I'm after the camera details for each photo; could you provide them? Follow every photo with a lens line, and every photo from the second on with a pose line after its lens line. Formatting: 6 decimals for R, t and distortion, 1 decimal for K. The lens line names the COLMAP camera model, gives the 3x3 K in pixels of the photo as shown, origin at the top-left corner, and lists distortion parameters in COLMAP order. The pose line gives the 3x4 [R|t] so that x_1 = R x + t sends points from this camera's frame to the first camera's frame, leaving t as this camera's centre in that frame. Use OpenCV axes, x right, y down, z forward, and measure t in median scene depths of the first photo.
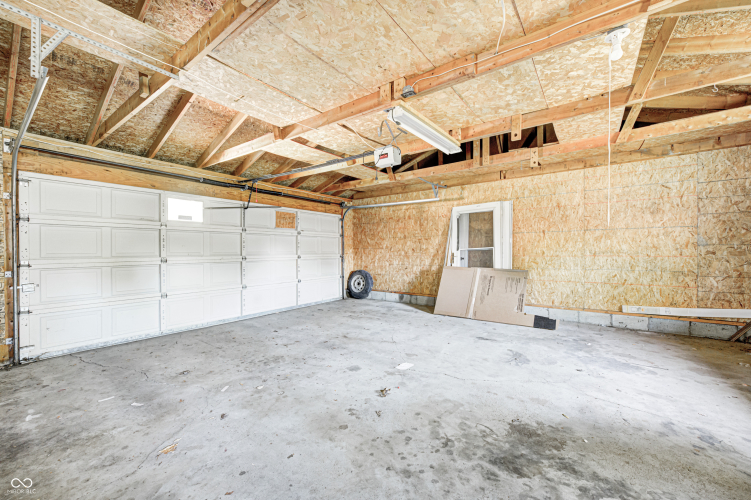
lens RADIAL K [[297.2, 0, 376.7], [0, 297.2, 248.7], [0, 0, 1]] dist [-0.000113, 0.000076]
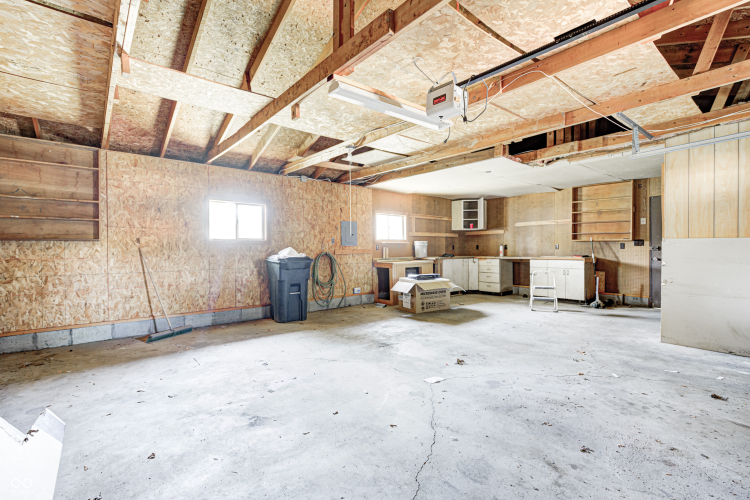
lens RADIAL K [[352.0, 0, 375.0], [0, 352.0, 249.7], [0, 0, 1]] dist [0.000922, 0.000096]
pose [[-0.972285, 0.012802, 0.233448, 0.013758], [0.014755, 0.999869, 0.006624, 0.005719], [-0.233333, 0.009885, -0.972347, 1.932413]]
